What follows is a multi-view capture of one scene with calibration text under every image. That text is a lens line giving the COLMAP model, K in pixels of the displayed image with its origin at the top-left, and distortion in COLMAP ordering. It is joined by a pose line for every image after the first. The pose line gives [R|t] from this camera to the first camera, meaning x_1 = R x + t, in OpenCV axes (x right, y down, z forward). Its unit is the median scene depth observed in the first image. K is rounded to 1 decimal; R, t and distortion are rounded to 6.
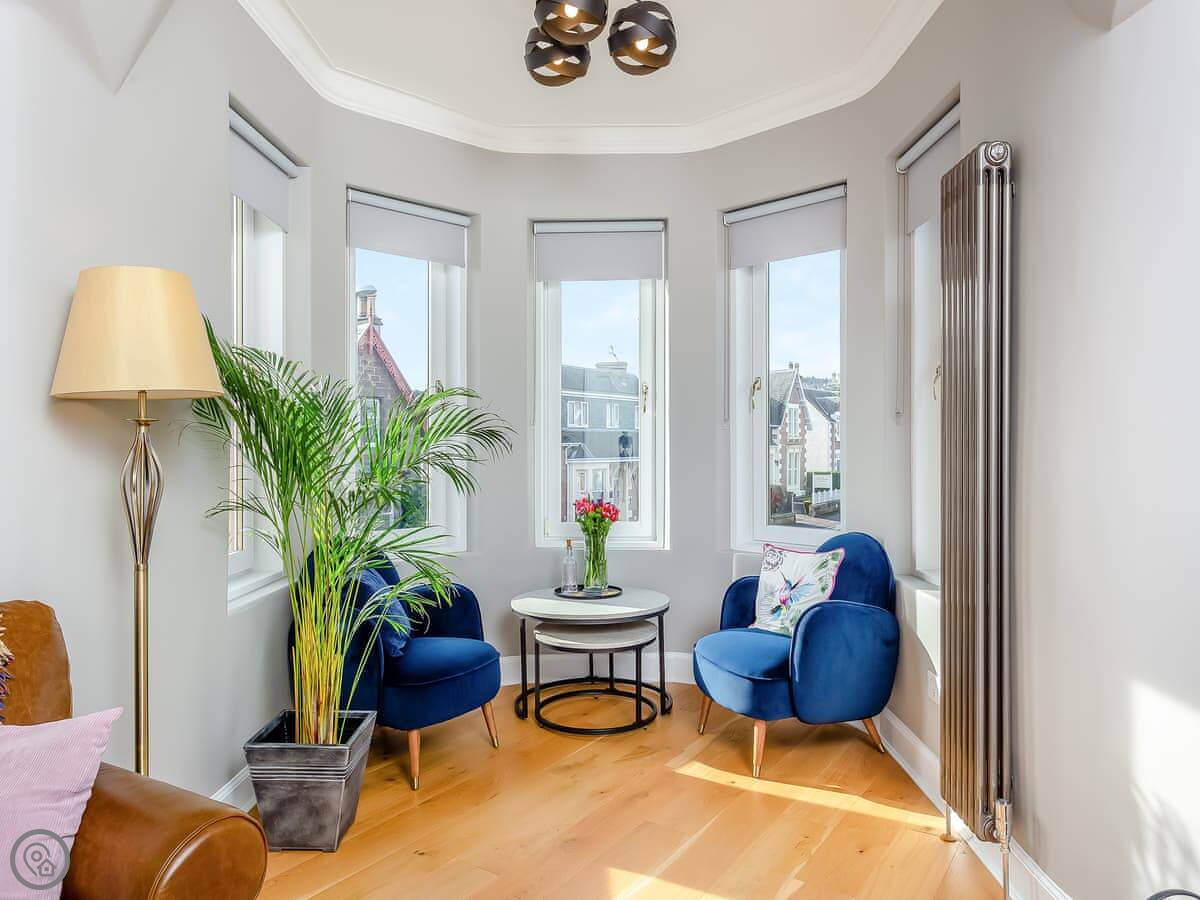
lens RADIAL K [[859.1, 0, 621.7], [0, 859.1, 436.4], [0, 0, 1]] dist [-0.000904, 0.000982]
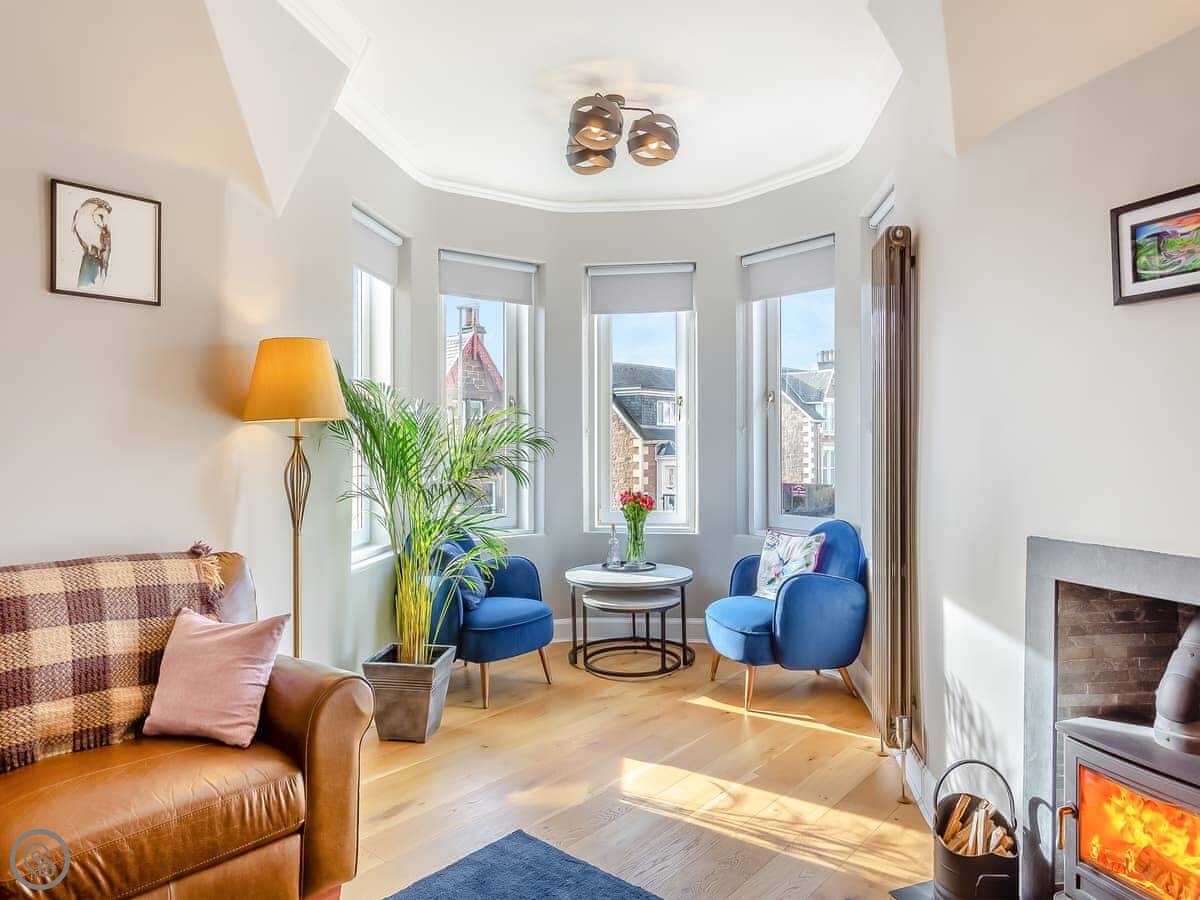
lens RADIAL K [[807.3, 0, 613.0], [0, 807.3, 428.5], [0, 0, 1]] dist [0.002910, 0.000630]
pose [[0.993382, -0.002696, -0.114825, 0.090705], [0.001847, 0.999970, -0.007499, -0.012049], [0.114842, 0.007237, 0.993357, -0.202036]]
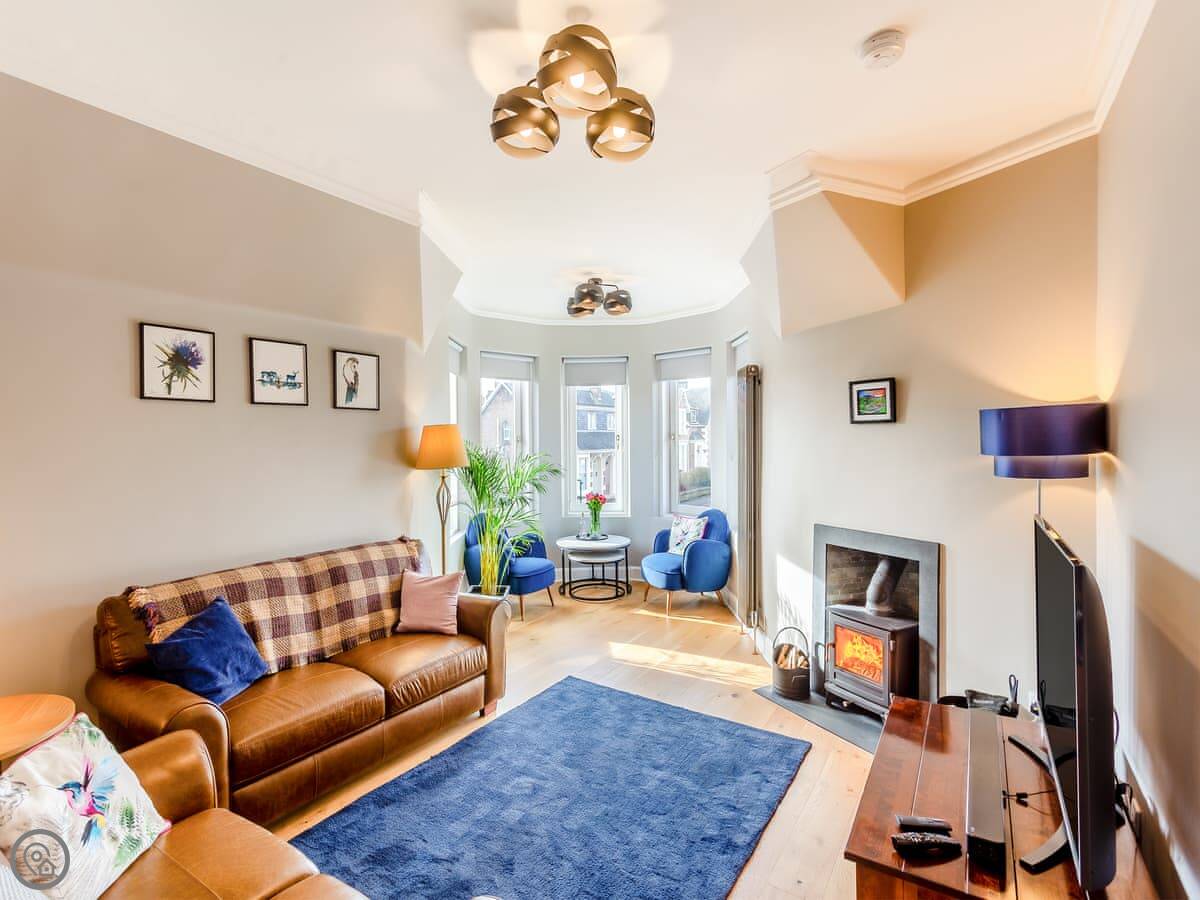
lens RADIAL K [[574.4, 0, 599.3], [0, 574.4, 441.9], [0, 0, 1]] dist [-0.000426, 0.000804]
pose [[0.999974, -0.007190, 0.001030, -0.026320], [0.007180, 0.999931, 0.009248, -0.083507], [-0.001097, -0.009240, 0.999957, -0.513927]]
